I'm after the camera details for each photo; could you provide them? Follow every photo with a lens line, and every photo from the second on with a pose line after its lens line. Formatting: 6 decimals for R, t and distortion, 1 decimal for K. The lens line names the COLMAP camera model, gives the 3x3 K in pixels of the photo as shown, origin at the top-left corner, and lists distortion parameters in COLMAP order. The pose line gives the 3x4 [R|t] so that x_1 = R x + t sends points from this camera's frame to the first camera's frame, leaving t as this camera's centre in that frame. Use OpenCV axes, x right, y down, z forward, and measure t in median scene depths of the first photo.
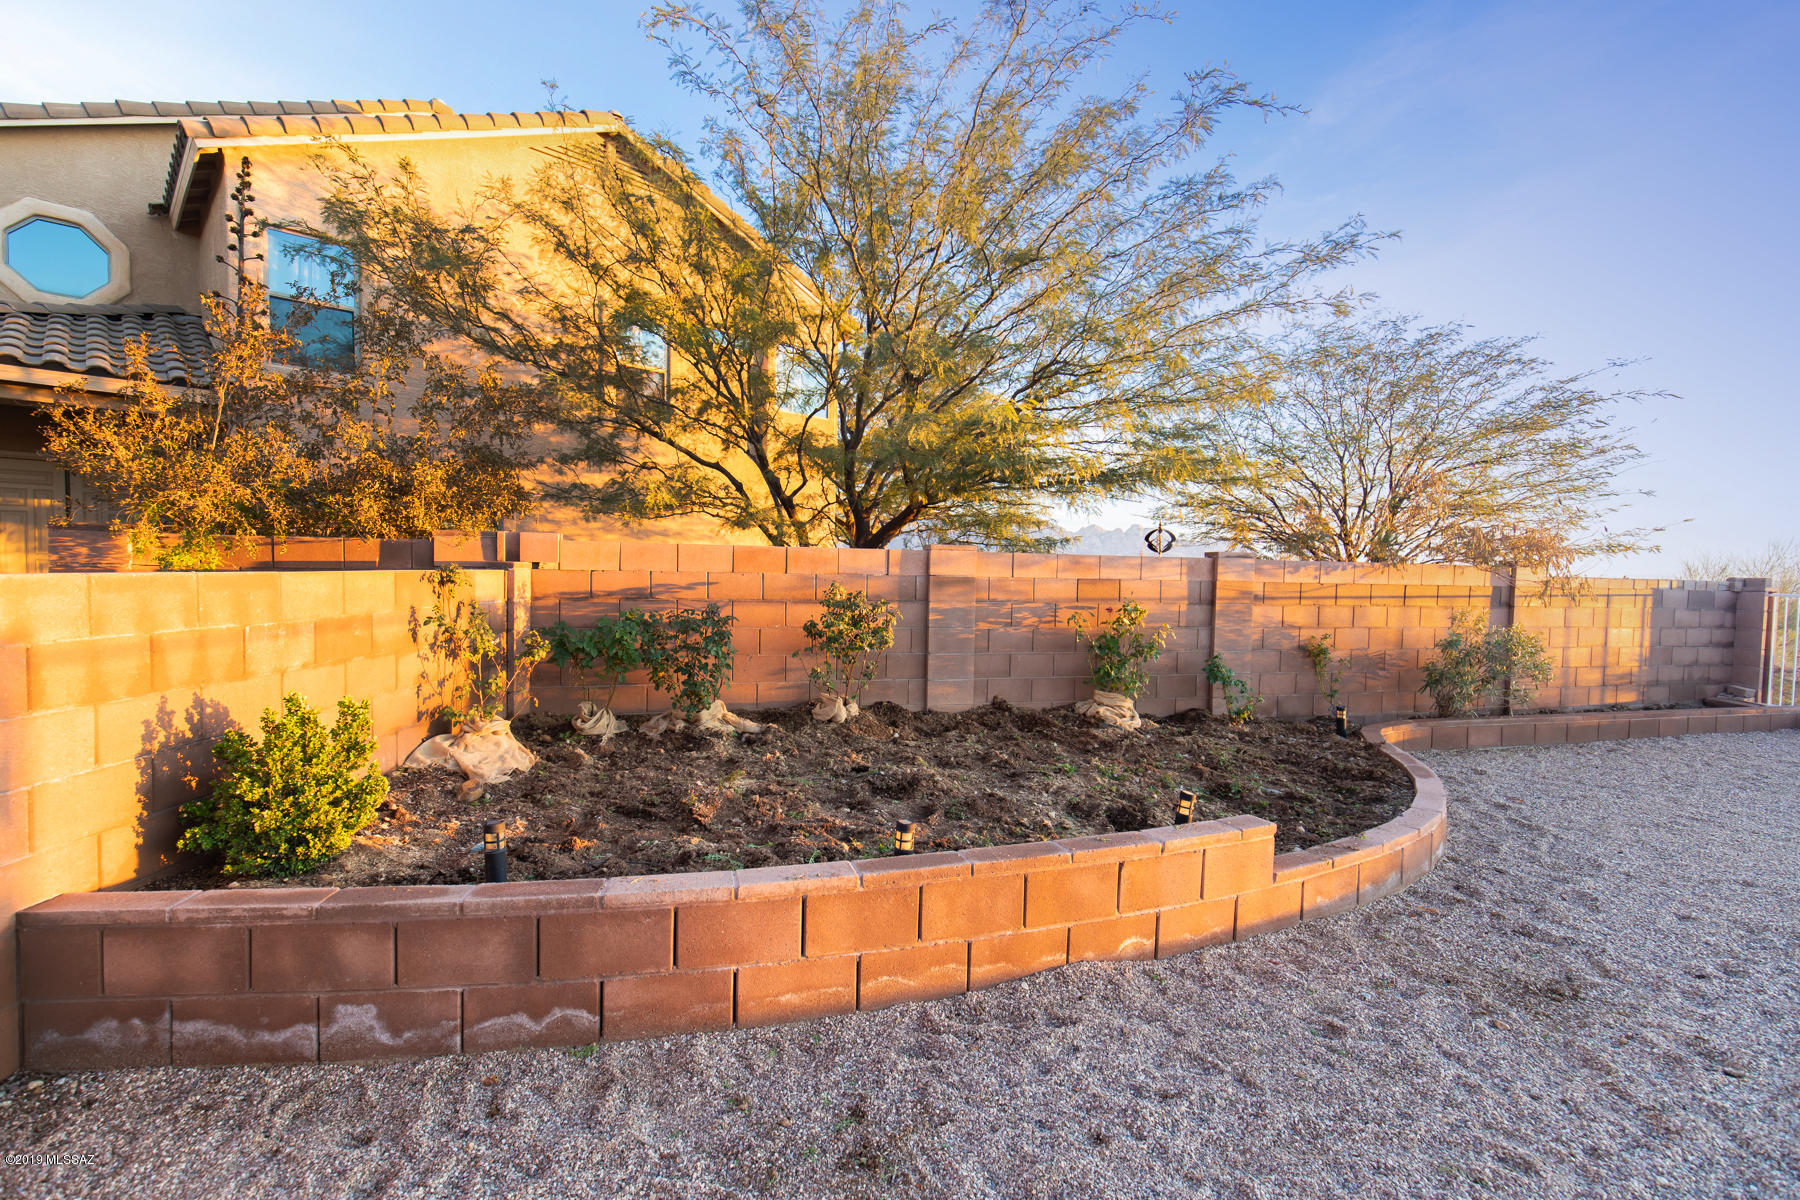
lens RADIAL K [[843.0, 0, 896.8], [0, 843.0, 608.8], [0, 0, 1]] dist [0.006877, 0.000875]
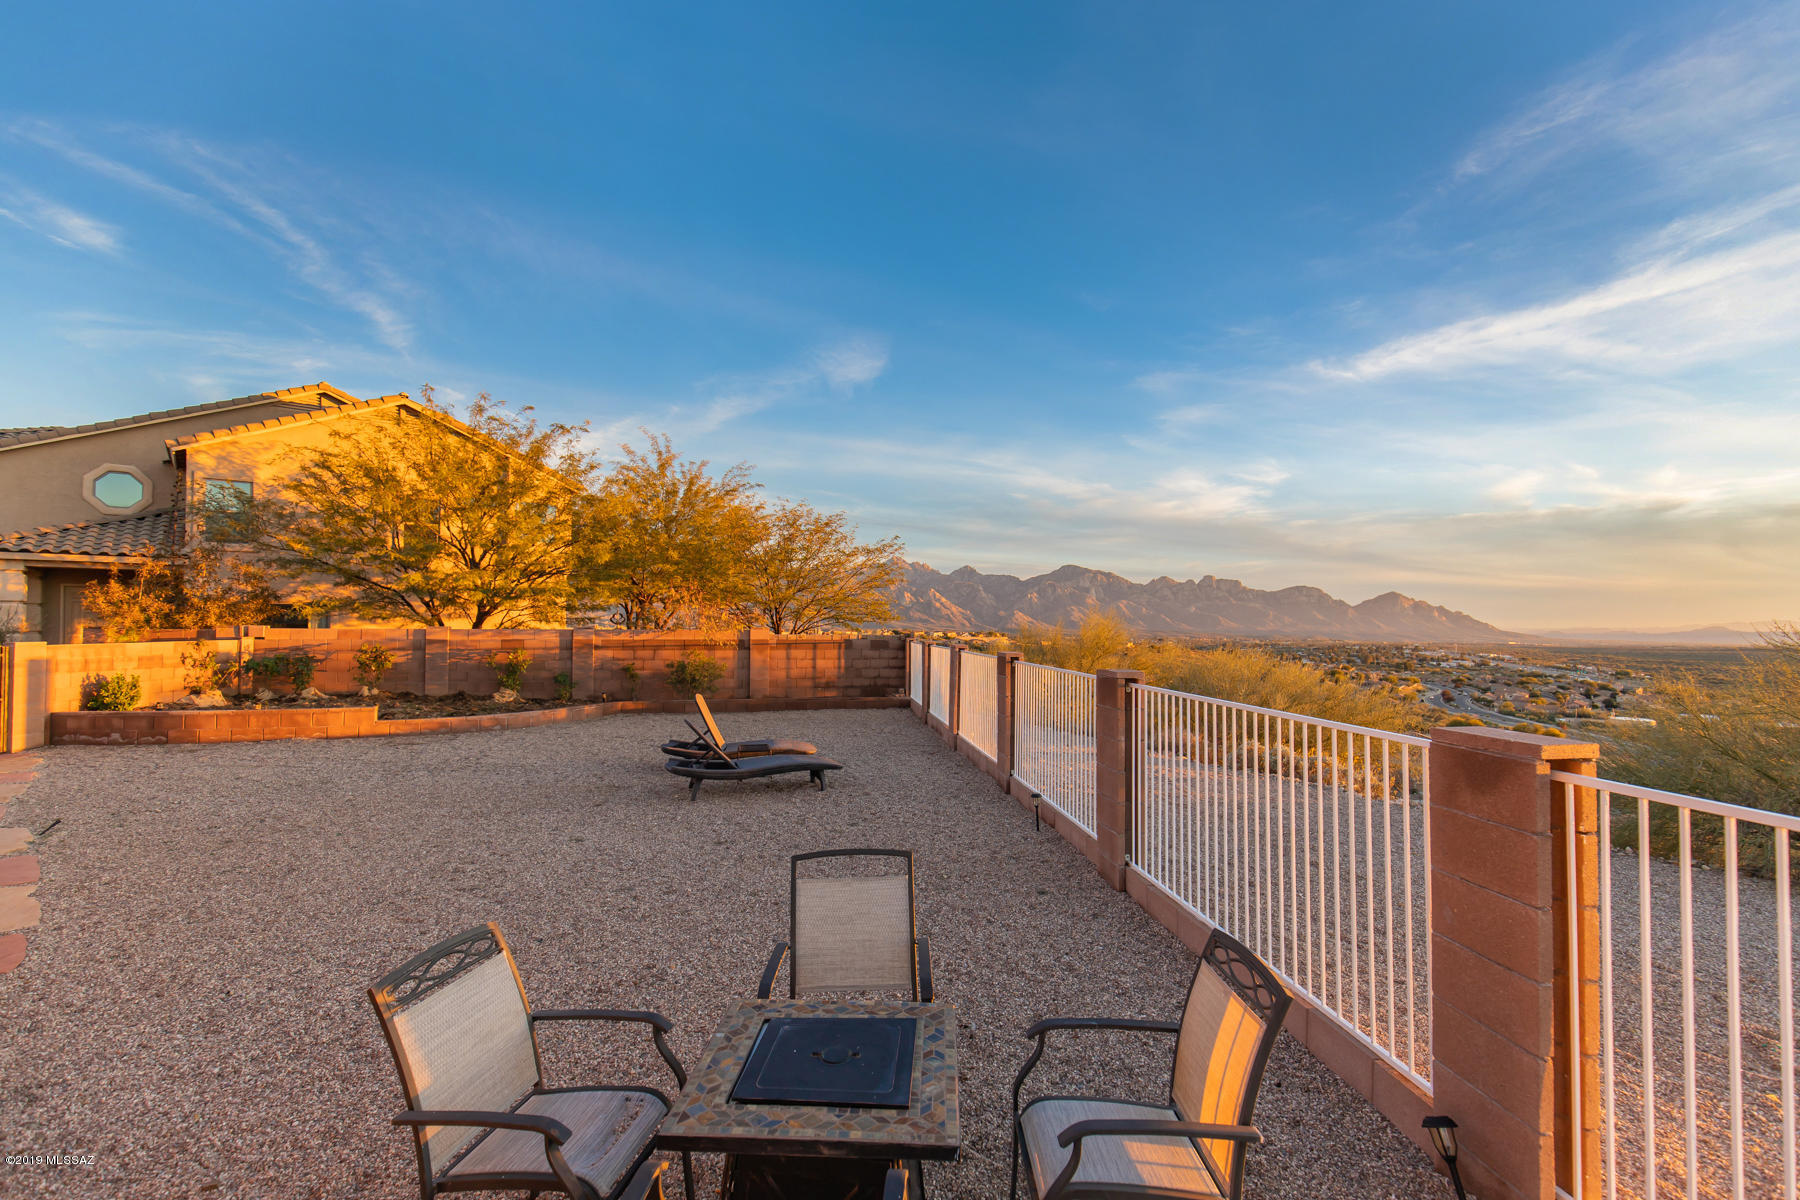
lens RADIAL K [[843.0, 0, 897.4], [0, 843.0, 605.0], [0, 0, 1]] dist [0.006877, 0.000875]
pose [[0.997045, -0.018976, -0.074442, 1.465466], [0.013579, 0.997287, -0.072342, 0.052460], [0.075613, 0.071118, 0.994598, -1.235823]]
